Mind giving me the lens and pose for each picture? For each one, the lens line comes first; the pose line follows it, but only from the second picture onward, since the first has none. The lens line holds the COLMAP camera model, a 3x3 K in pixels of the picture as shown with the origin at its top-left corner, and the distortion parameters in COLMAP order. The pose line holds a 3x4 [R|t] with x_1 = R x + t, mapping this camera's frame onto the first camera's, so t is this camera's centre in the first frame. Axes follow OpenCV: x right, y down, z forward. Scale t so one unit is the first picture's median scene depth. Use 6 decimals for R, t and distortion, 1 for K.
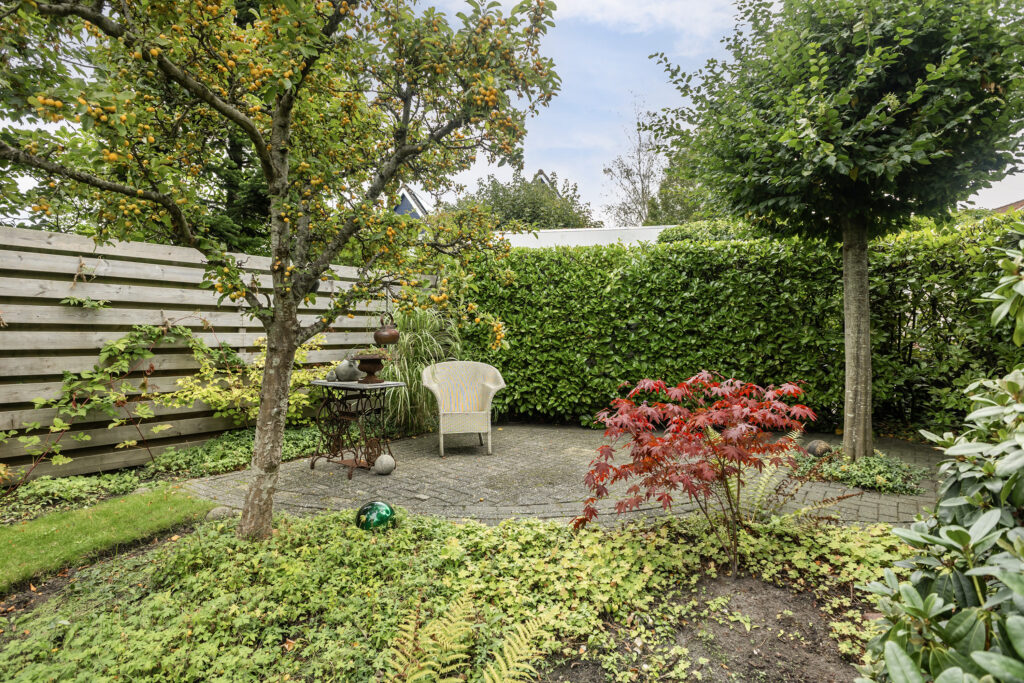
lens RADIAL K [[530.3, 0, 514.6], [0, 530.3, 340.0], [0, 0, 1]] dist [-0.010773, 0.000549]
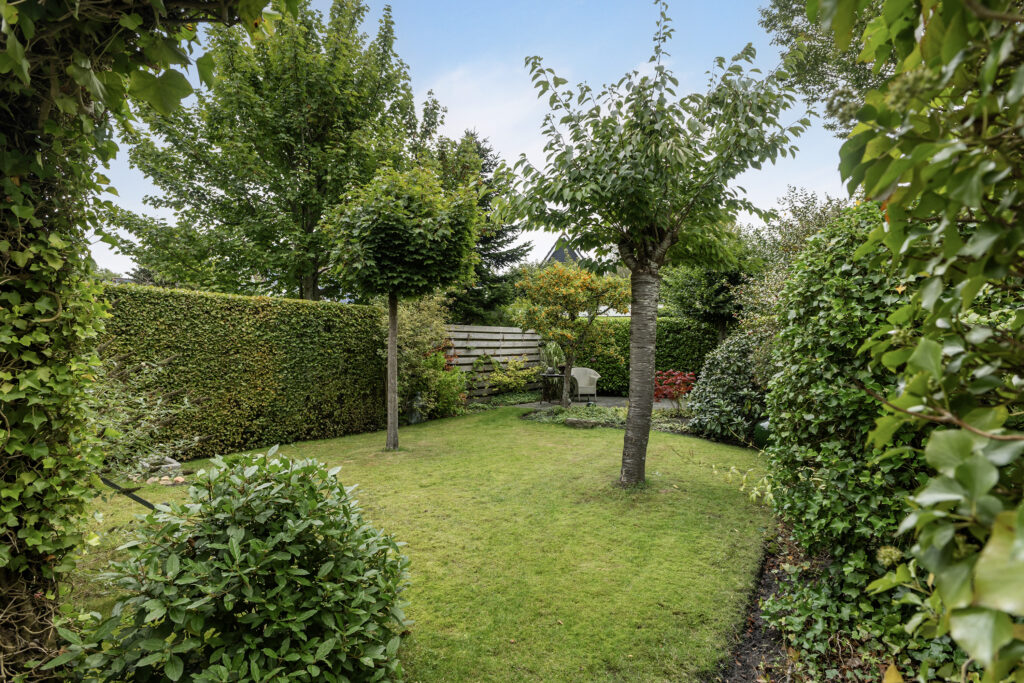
lens RADIAL K [[530.3, 0, 510.7], [0, 530.3, 342.3], [0, 0, 1]] dist [-0.010773, 0.000549]
pose [[0.999883, 0.005165, 0.014429, -0.554870], [-0.005070, 0.999965, -0.006584, -0.074557], [-0.014463, 0.006510, 0.999874, -1.838218]]
